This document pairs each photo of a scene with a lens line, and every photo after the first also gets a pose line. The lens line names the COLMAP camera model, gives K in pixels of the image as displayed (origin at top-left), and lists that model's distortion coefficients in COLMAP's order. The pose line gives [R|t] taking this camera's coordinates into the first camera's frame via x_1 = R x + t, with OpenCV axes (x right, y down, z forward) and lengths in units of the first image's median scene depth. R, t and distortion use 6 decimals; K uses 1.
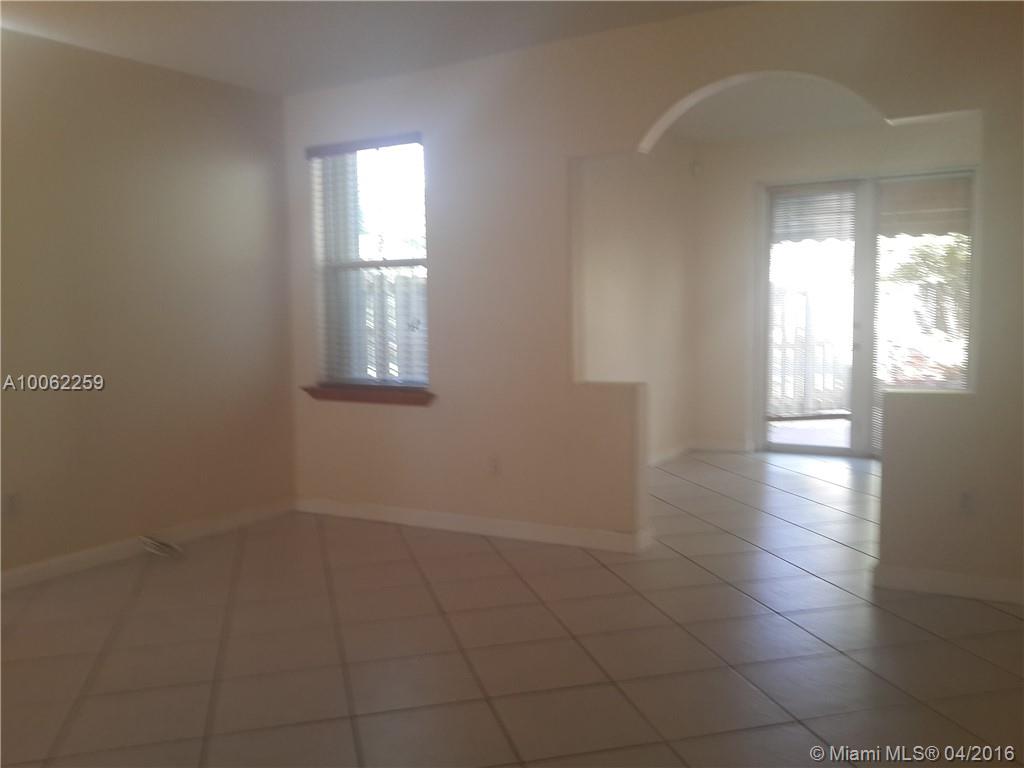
lens RADIAL K [[939.6, 0, 506.0], [0, 939.6, 391.4], [0, 0, 1]] dist [0.053629, -0.119563]
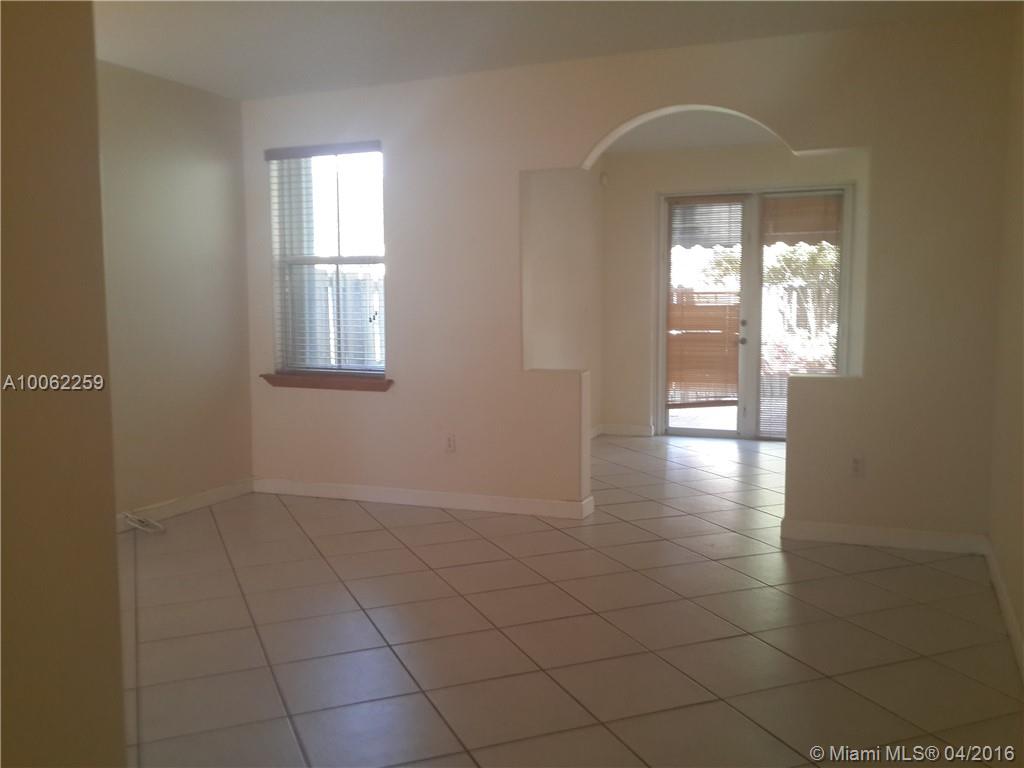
lens RADIAL K [[939.6, 0, 520.8], [0, 939.6, 379.2], [0, 0, 1]] dist [0.053629, -0.119563]
pose [[0.987996, 0.000410, 0.154480, -0.088506], [0.001049, 0.999956, -0.009359, 0.010837], [-0.154477, 0.009408, 0.987952, -0.095704]]
